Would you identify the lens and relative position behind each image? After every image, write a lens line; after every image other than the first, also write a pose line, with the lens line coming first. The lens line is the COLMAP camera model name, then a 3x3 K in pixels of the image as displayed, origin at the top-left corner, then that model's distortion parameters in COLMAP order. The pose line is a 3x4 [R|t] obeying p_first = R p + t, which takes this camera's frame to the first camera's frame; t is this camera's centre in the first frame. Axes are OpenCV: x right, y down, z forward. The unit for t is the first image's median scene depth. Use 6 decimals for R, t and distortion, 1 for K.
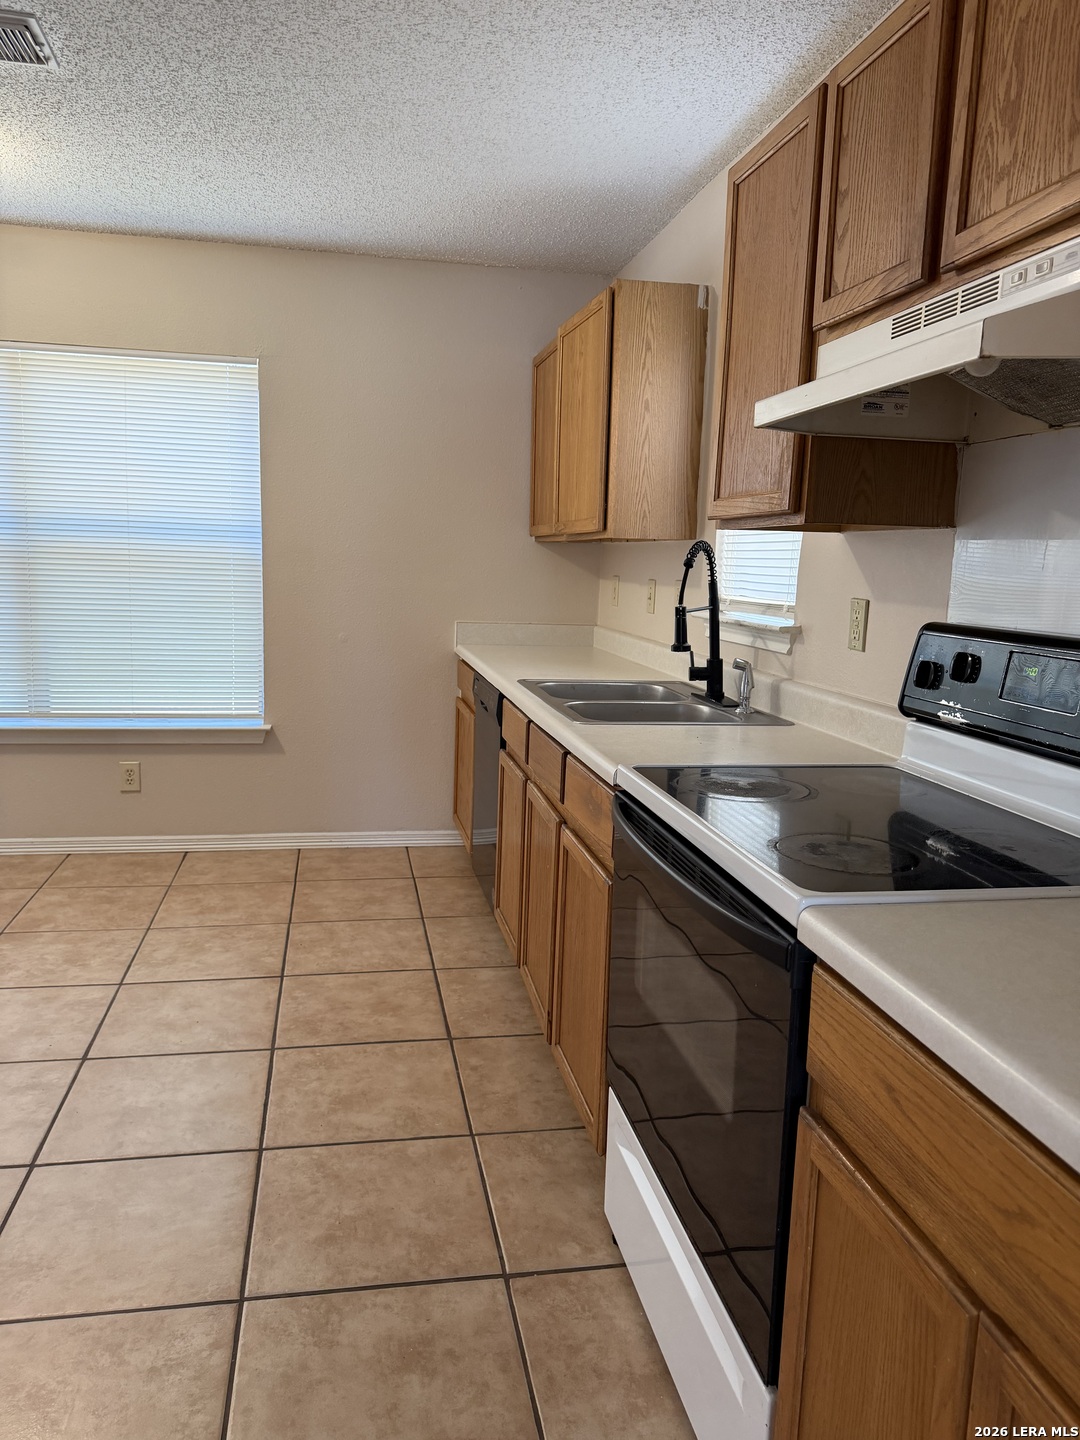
lens RADIAL K [[1011.1, 0, 540.0], [0, 1011.1, 720.0], [0, 0, 1]] dist [0.057068, -0.133173]
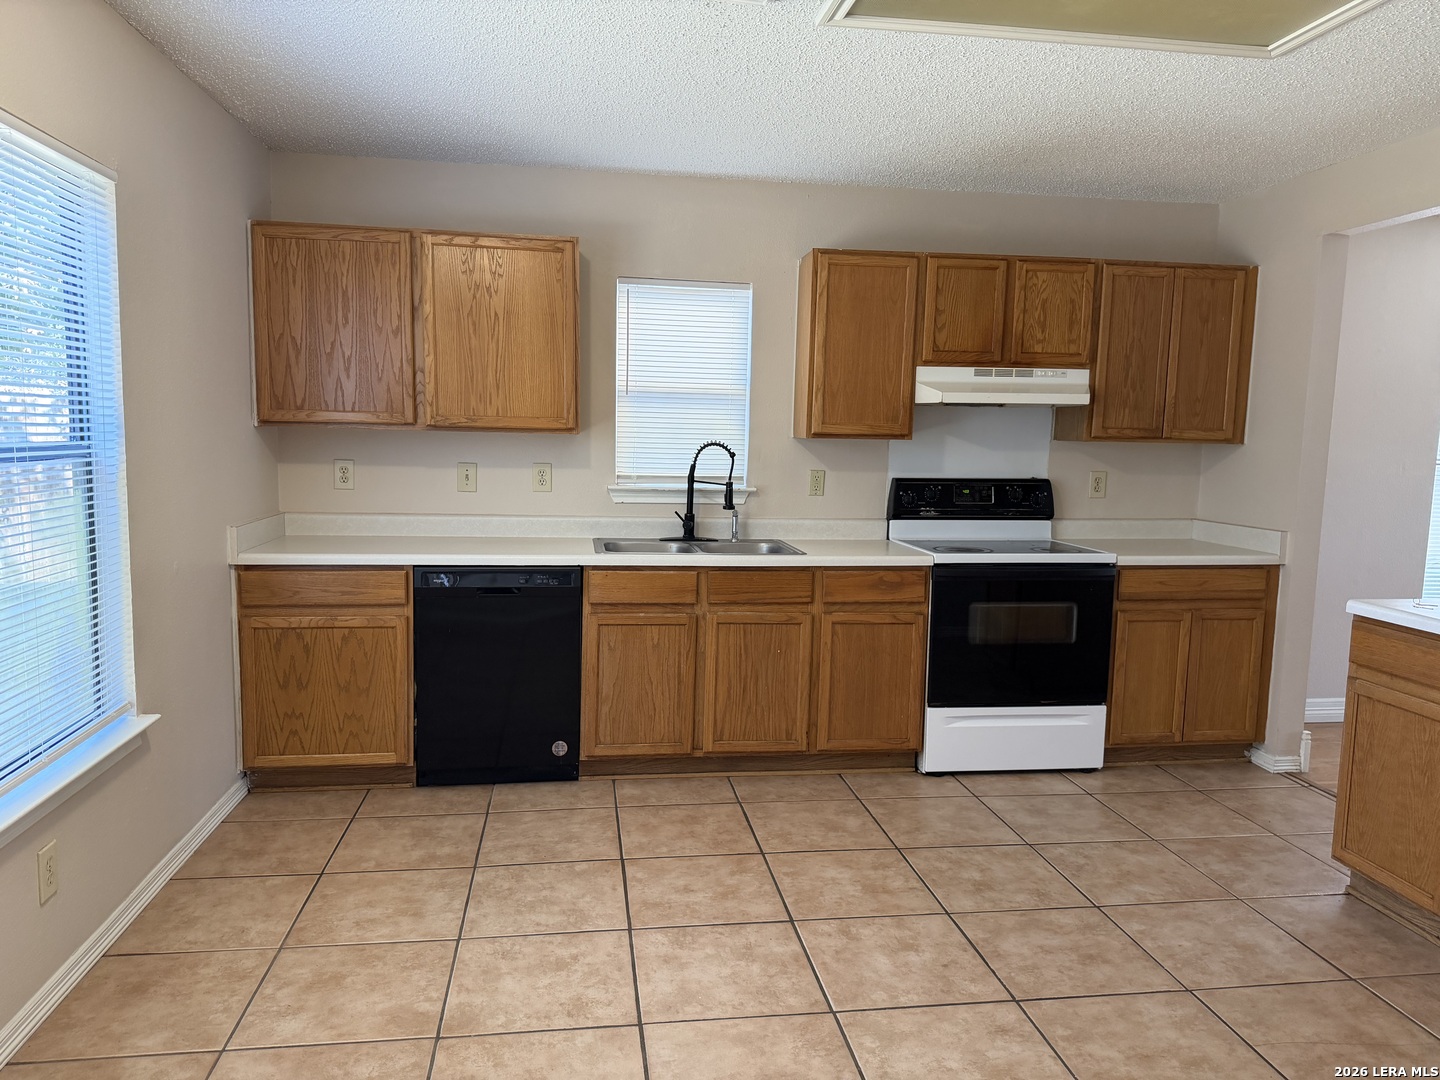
lens RADIAL K [[1023.8, 0, 725.5], [0, 1023.8, 542.3], [0, 0, 1]] dist [0.069280, -0.075585]
pose [[0.046902, -0.140561, 0.988961, -1.213058], [0.138494, 0.981403, 0.132918, -0.192279], [-0.989252, 0.130731, 0.065496, 0.746608]]
